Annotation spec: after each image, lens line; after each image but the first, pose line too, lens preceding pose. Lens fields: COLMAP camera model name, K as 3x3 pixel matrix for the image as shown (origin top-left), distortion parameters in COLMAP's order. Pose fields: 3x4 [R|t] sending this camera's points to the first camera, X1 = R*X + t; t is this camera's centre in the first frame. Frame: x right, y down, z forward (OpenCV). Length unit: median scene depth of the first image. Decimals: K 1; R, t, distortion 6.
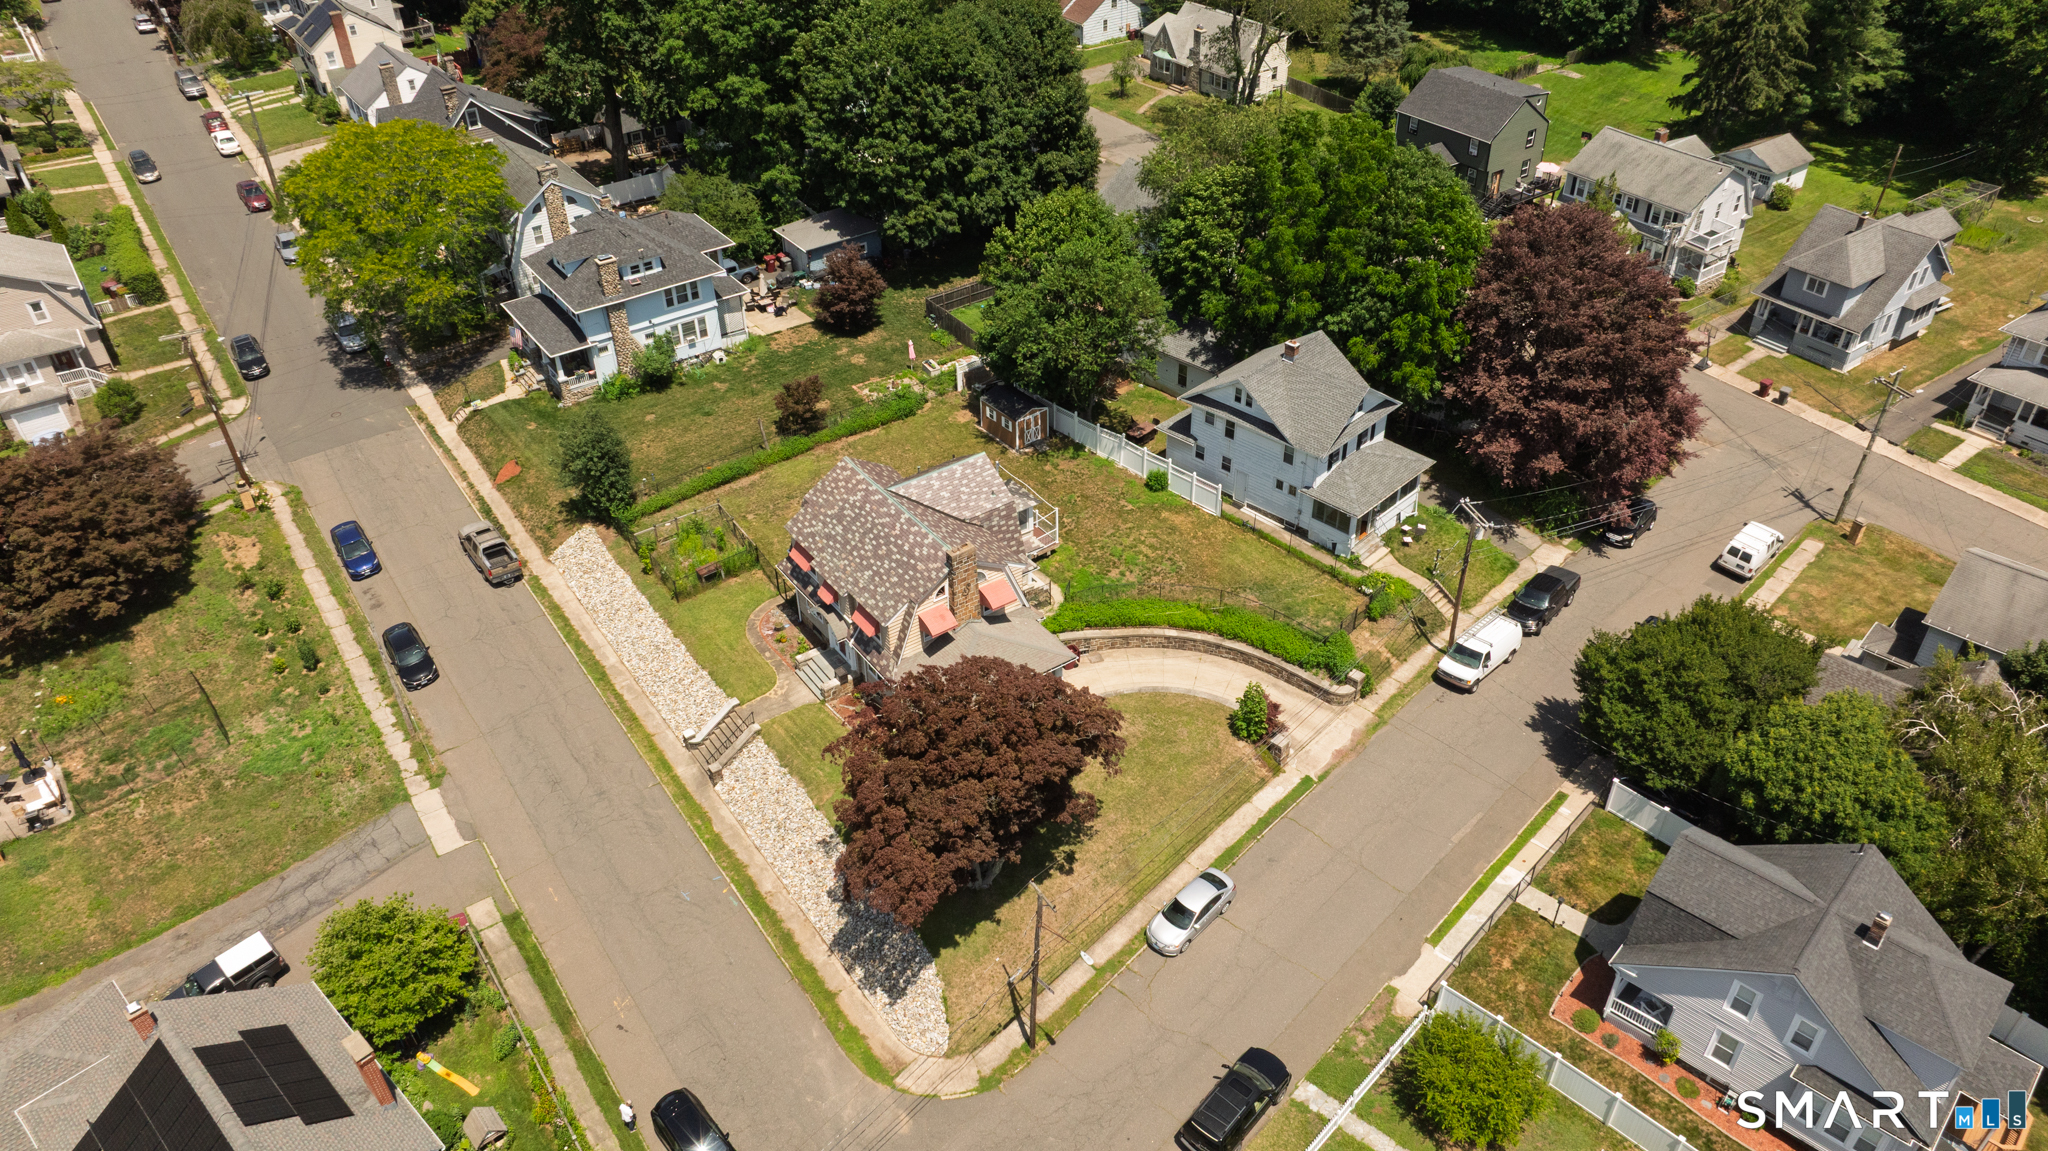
lens RADIAL K [[1427.5, 0, 1037.1], [0, 1427.5, 577.8], [0, 0, 1]] dist [-0.008758, -0.001542]
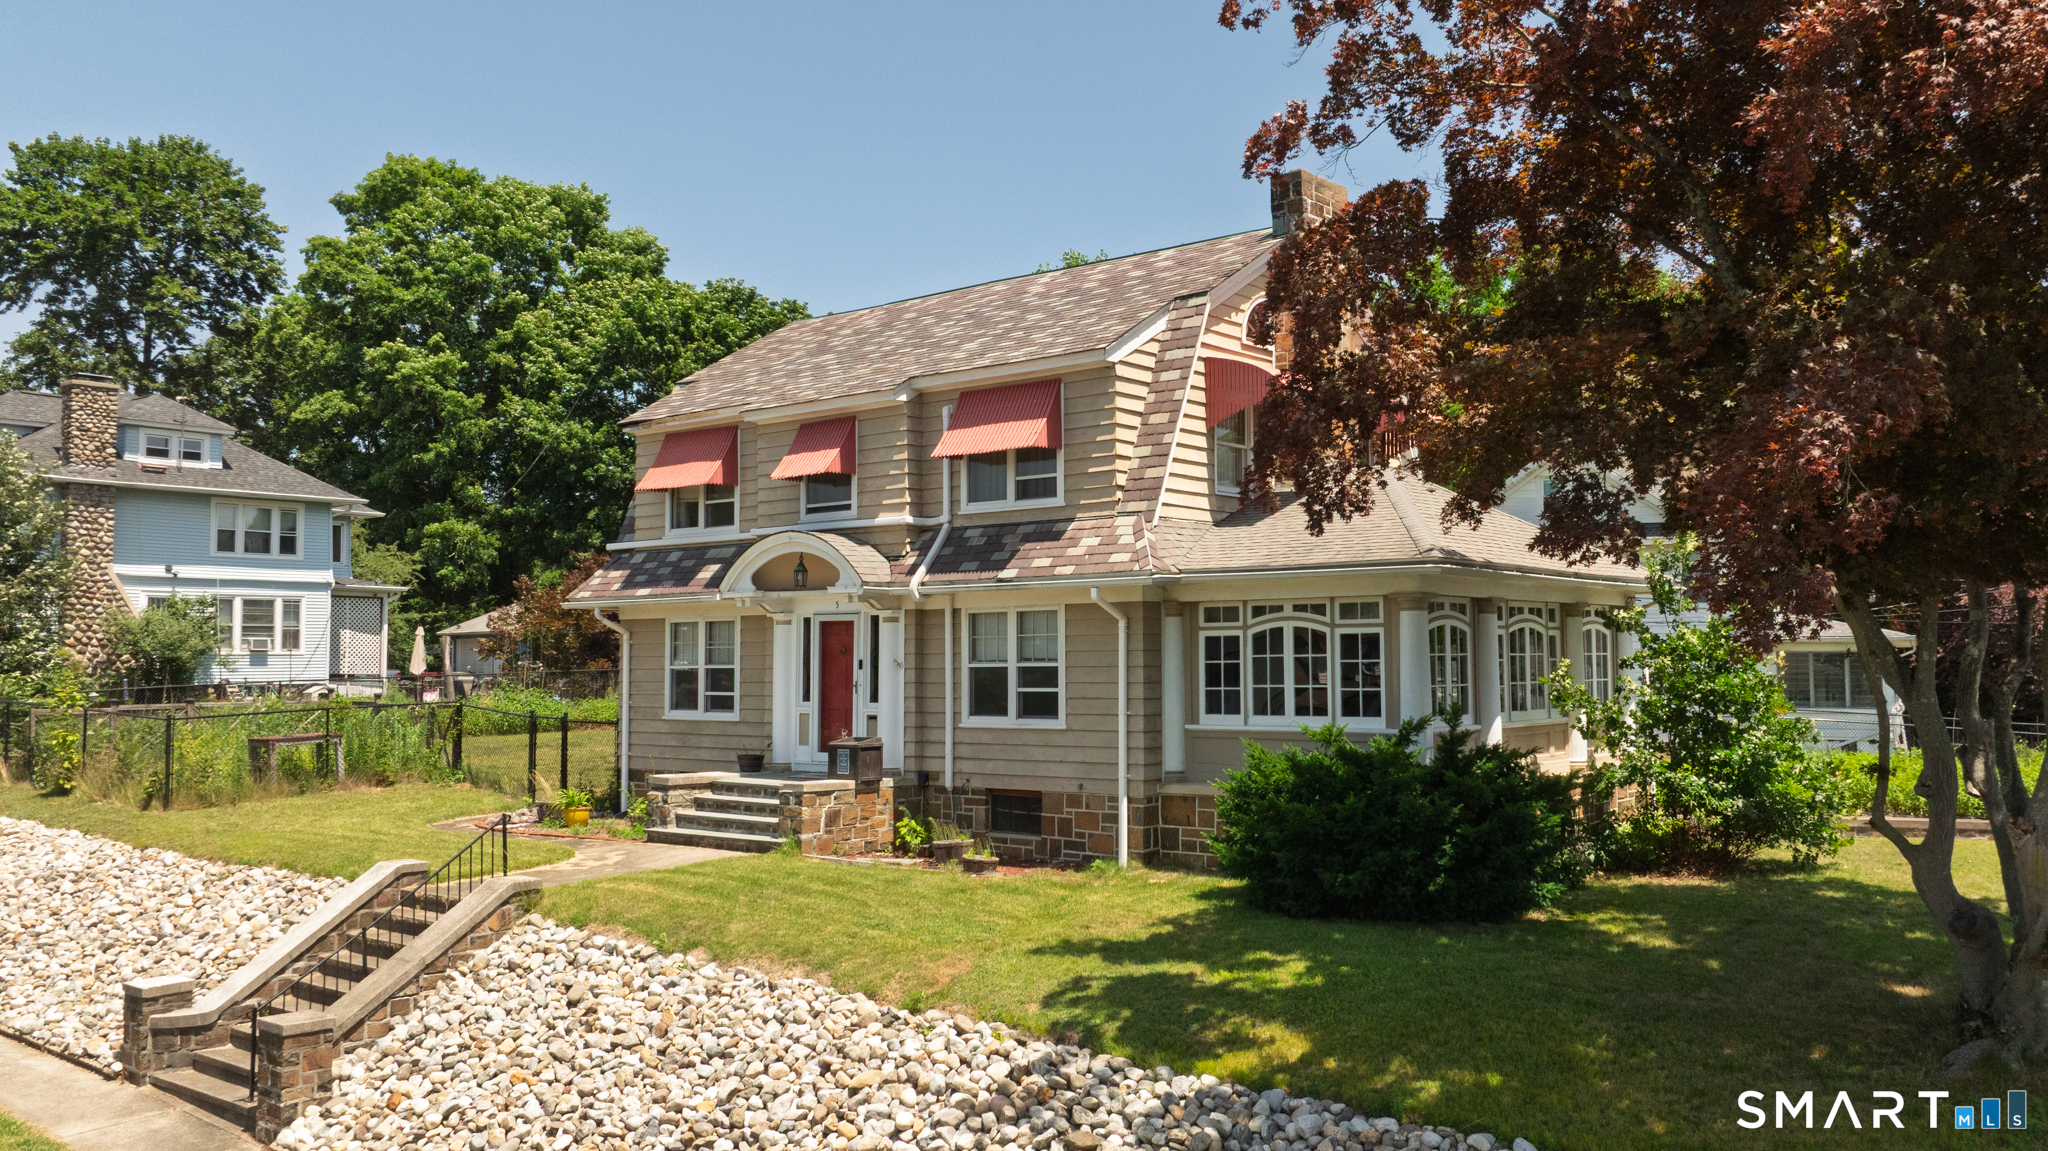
lens RADIAL K [[1623.9, 0, 1181.4], [0, 1623.9, 574.3], [0, 0, 1]] dist [-0.026203, -0.002391]
pose [[0.947986, 0.016008, 0.317908, -0.151698], [0.191141, 0.769995, -0.608746, 0.203163], [-0.254533, 0.637849, 0.726885, 0.640424]]
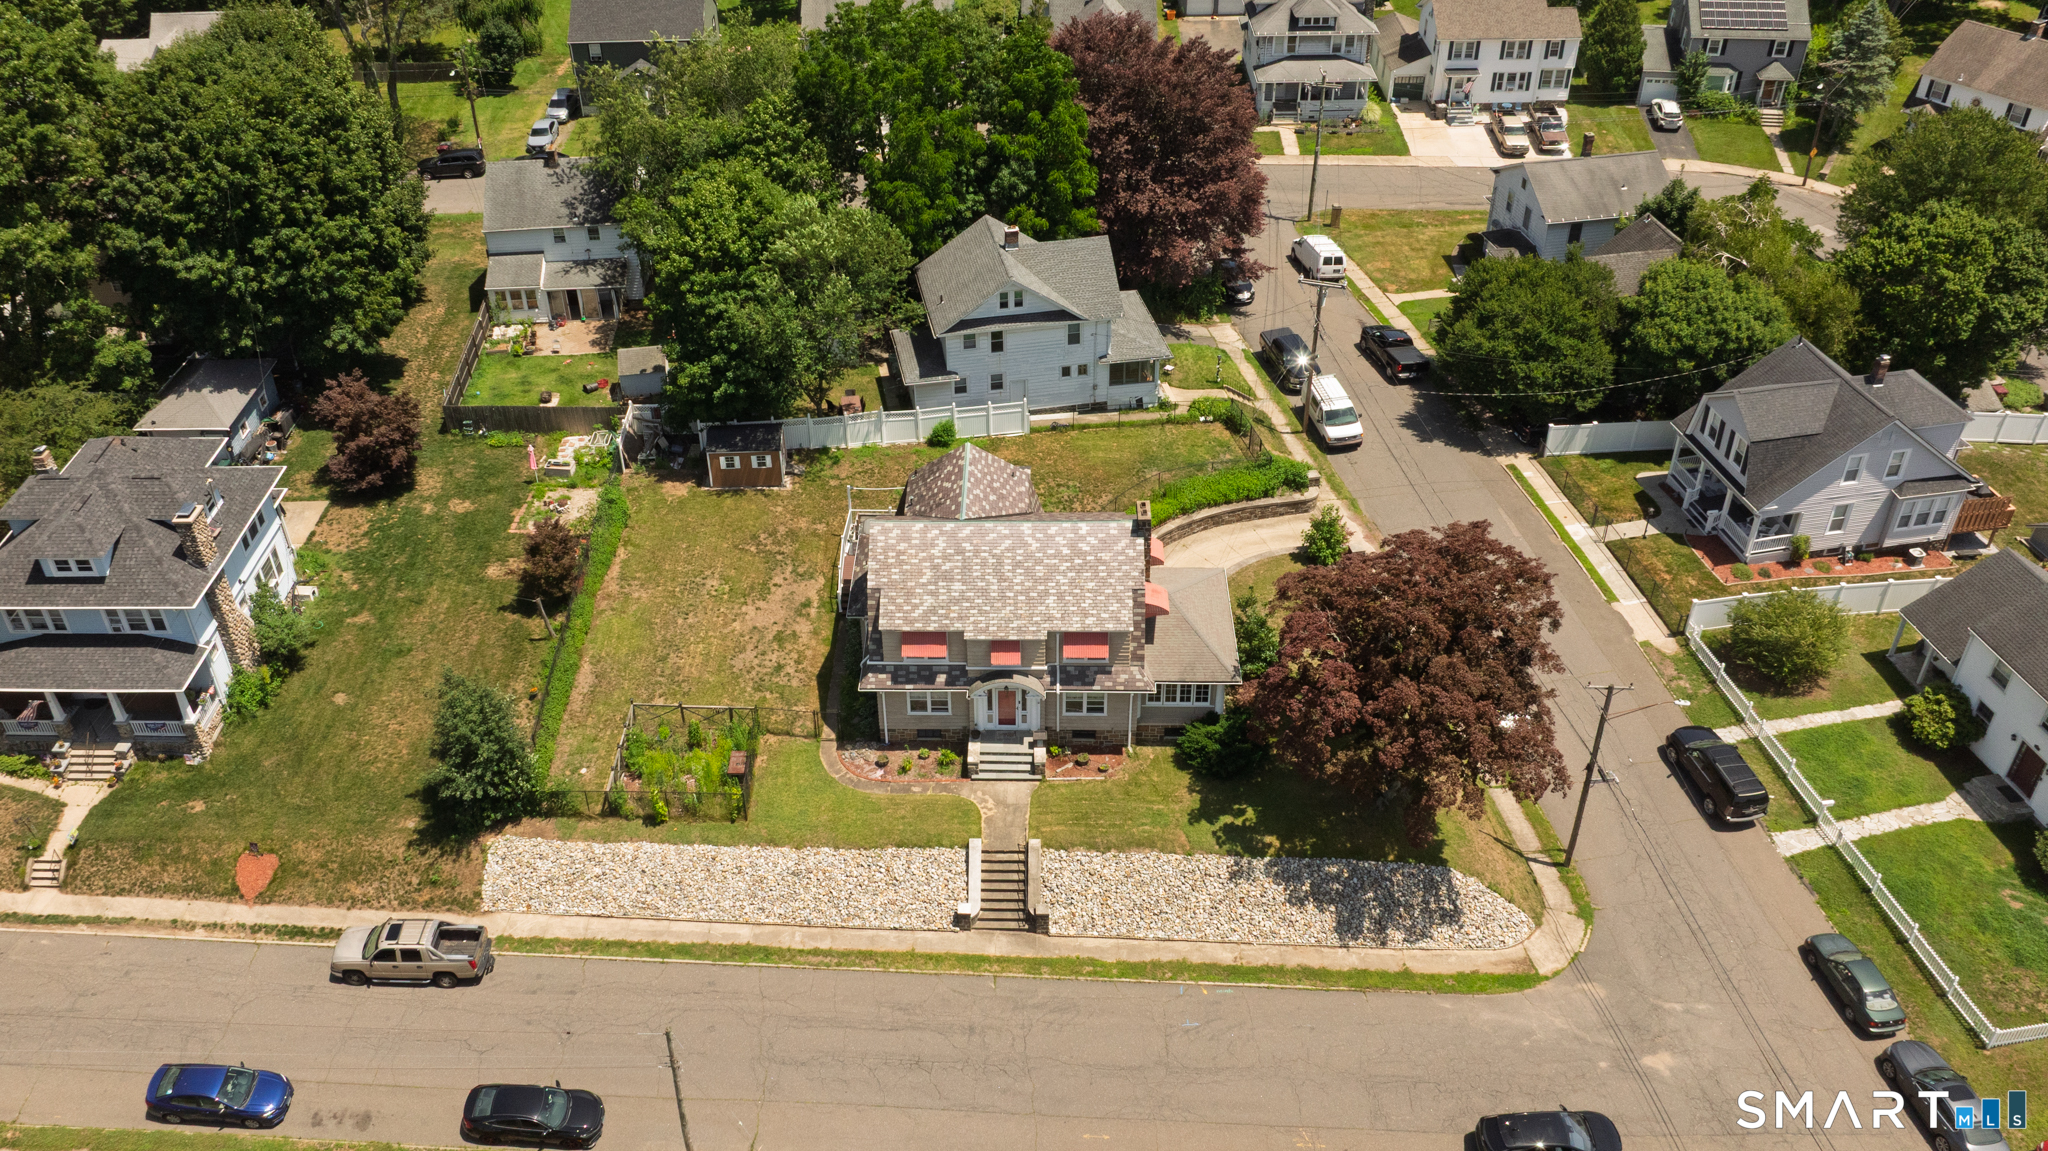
lens RADIAL K [[1656.0, 0, 985.5], [0, 1656.0, 574.4], [0, 0, 1]] dist [-0.003698, -0.003046]
pose [[0.607233, -0.477780, 0.634818, -0.615758], [0.487266, 0.855038, 0.177430, -0.170087], [-0.627567, 0.201584, 0.752013, 0.245053]]
